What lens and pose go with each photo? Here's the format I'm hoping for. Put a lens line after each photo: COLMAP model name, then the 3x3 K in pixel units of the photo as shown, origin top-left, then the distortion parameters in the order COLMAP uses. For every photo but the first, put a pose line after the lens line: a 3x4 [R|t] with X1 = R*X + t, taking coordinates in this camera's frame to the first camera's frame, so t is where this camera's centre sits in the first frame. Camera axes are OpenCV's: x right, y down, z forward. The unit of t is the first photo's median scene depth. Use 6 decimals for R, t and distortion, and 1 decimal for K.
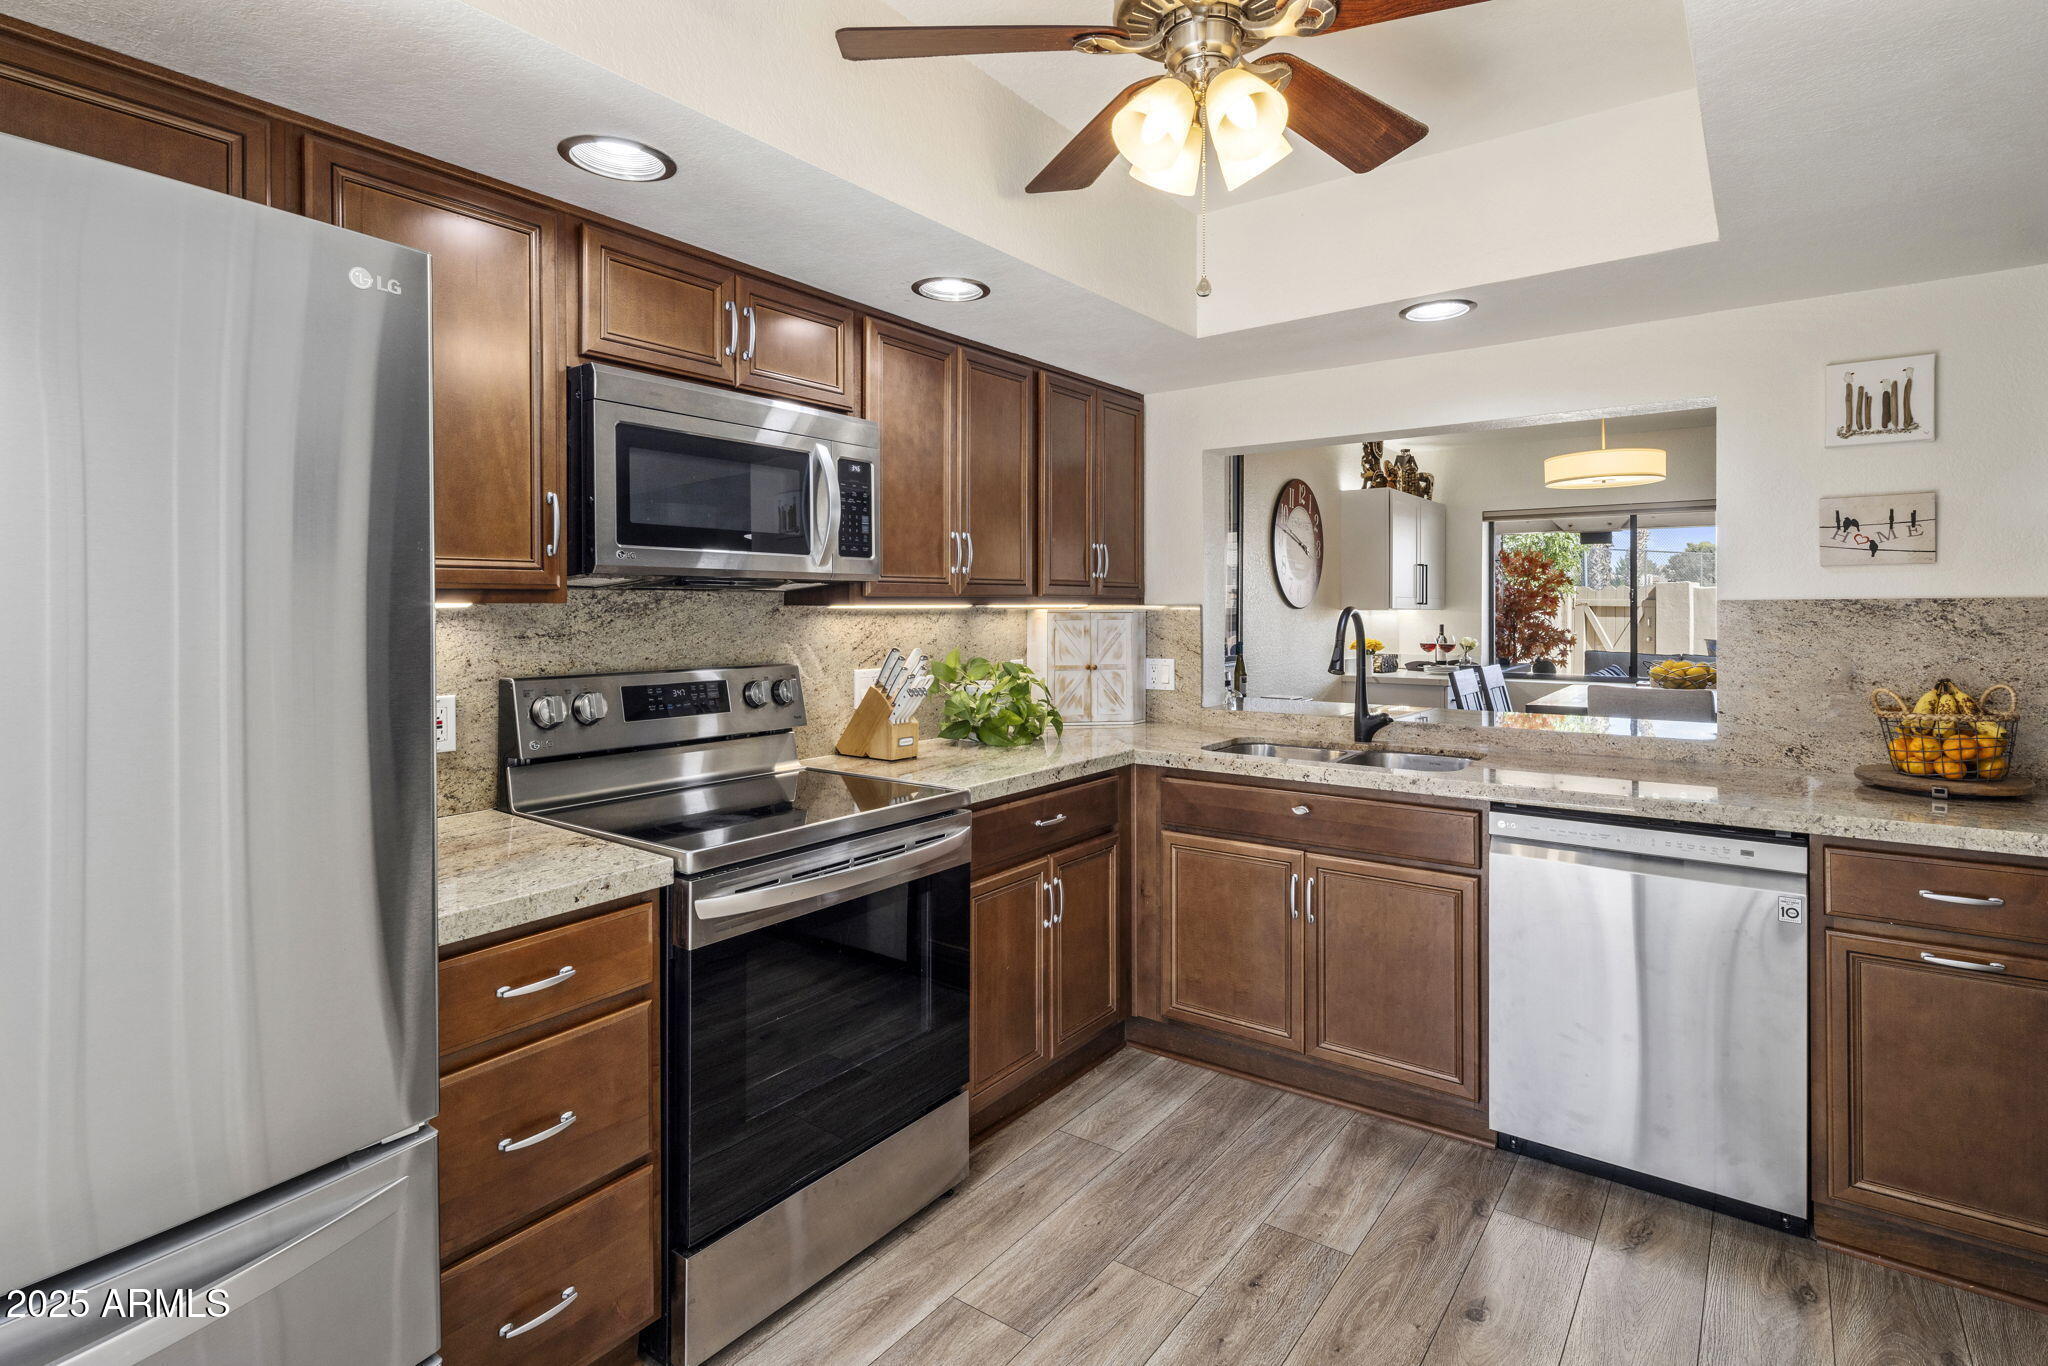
lens RADIAL K [[1017.0, 0, 1017.6], [0, 1017.0, 609.1], [0, 0, 1]] dist [0.001650, 0.000060]
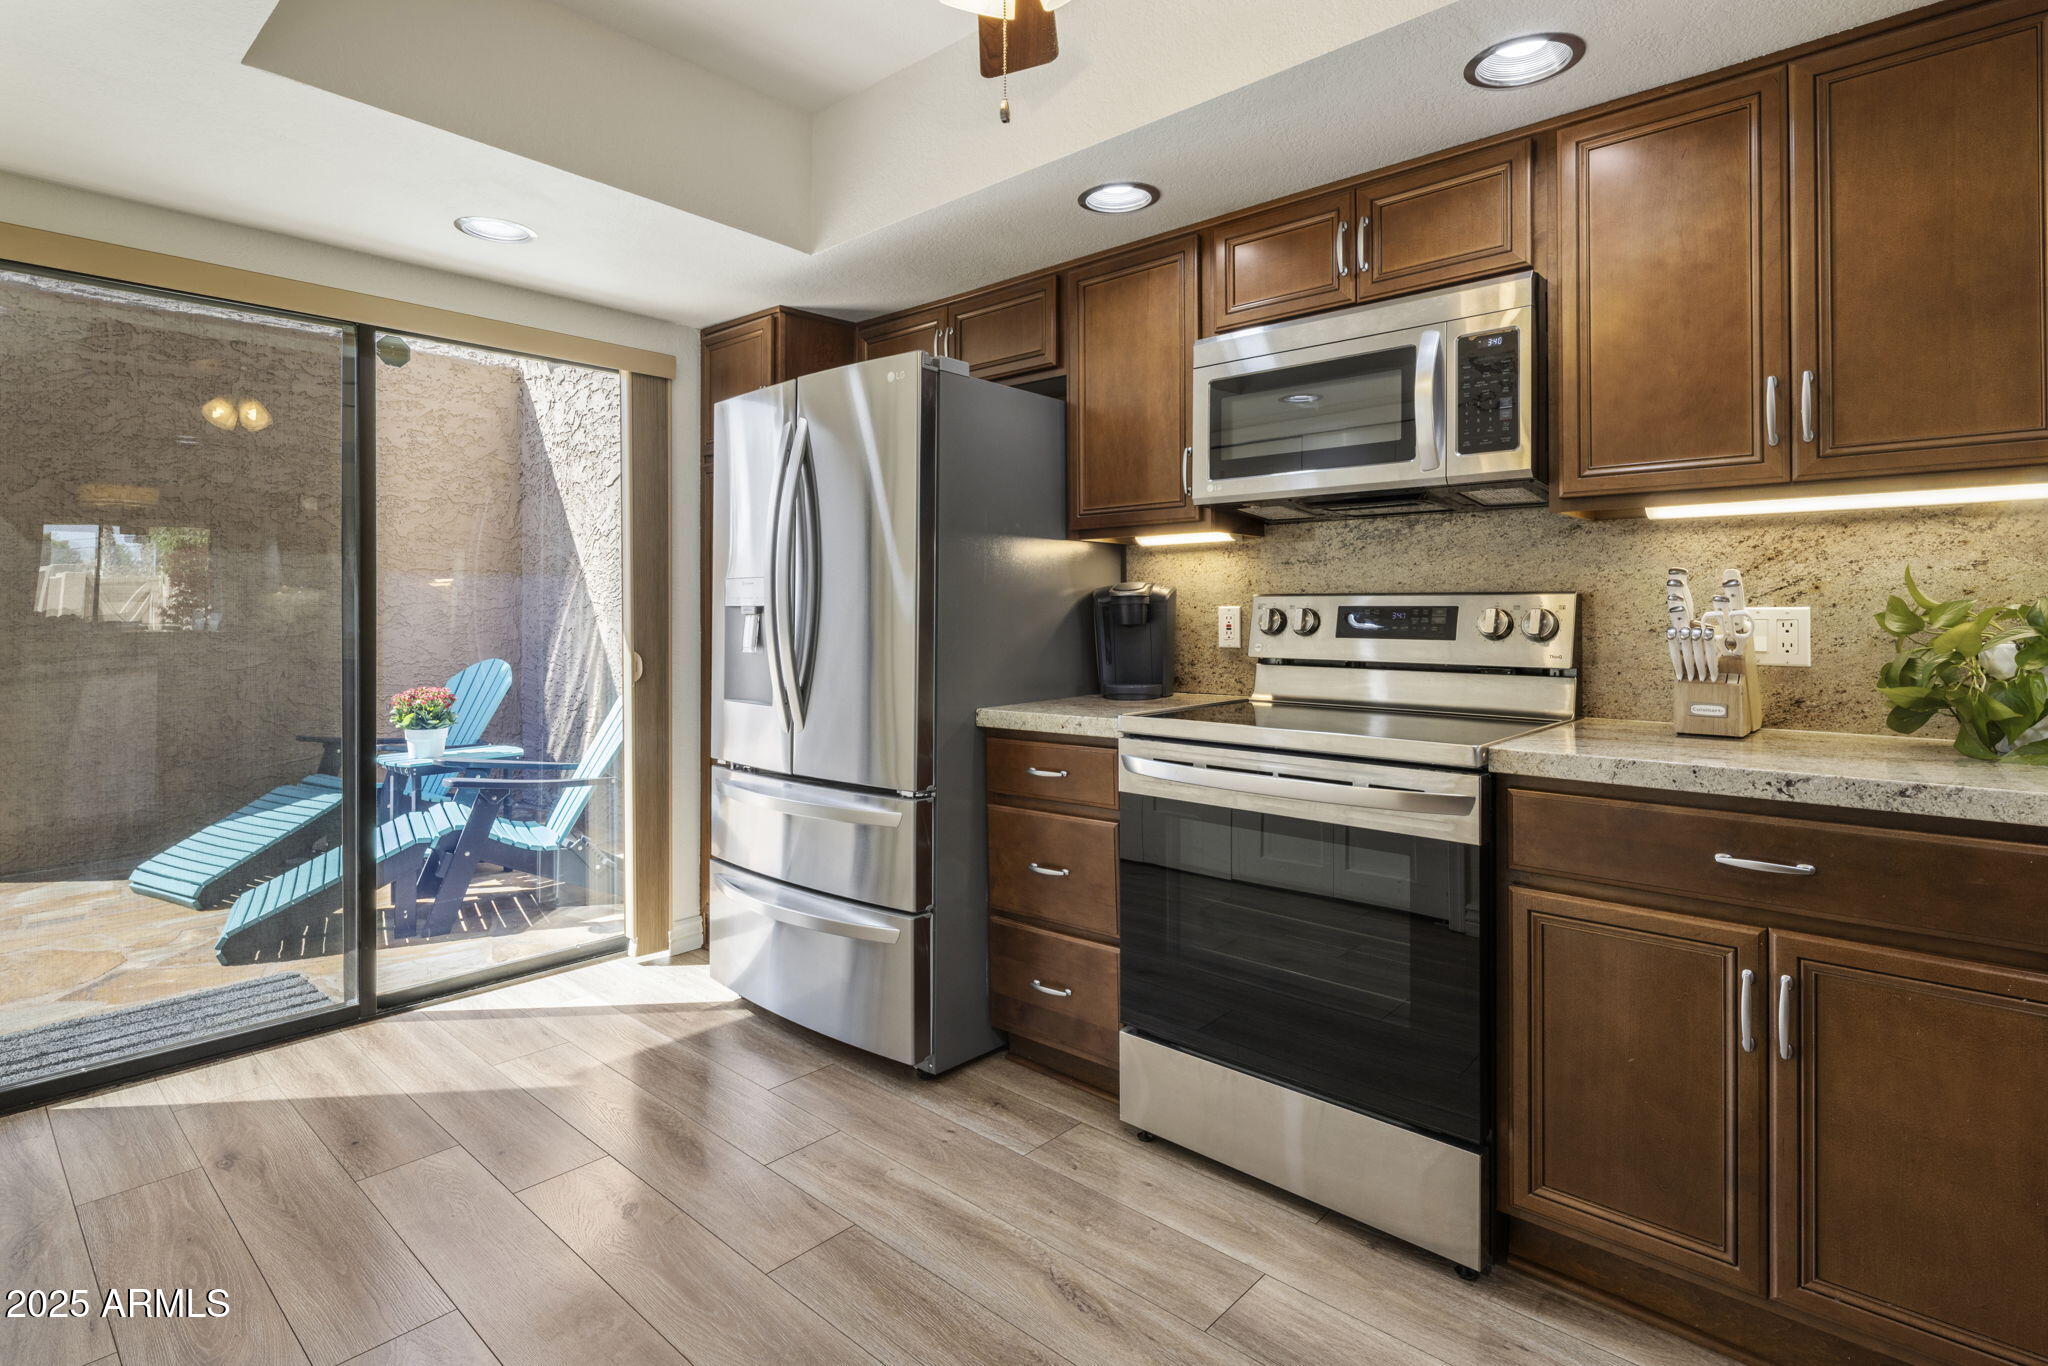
lens RADIAL K [[1017.0, 0, 1017.6], [0, 1017.0, 609.1], [0, 0, 1]] dist [0.001650, 0.000060]
pose [[-0.097820, -0.002813, -0.995200, 0.705050], [-0.003587, 0.999991, -0.002474, 0.079930], [0.995198, 0.003328, -0.097829, 0.724823]]
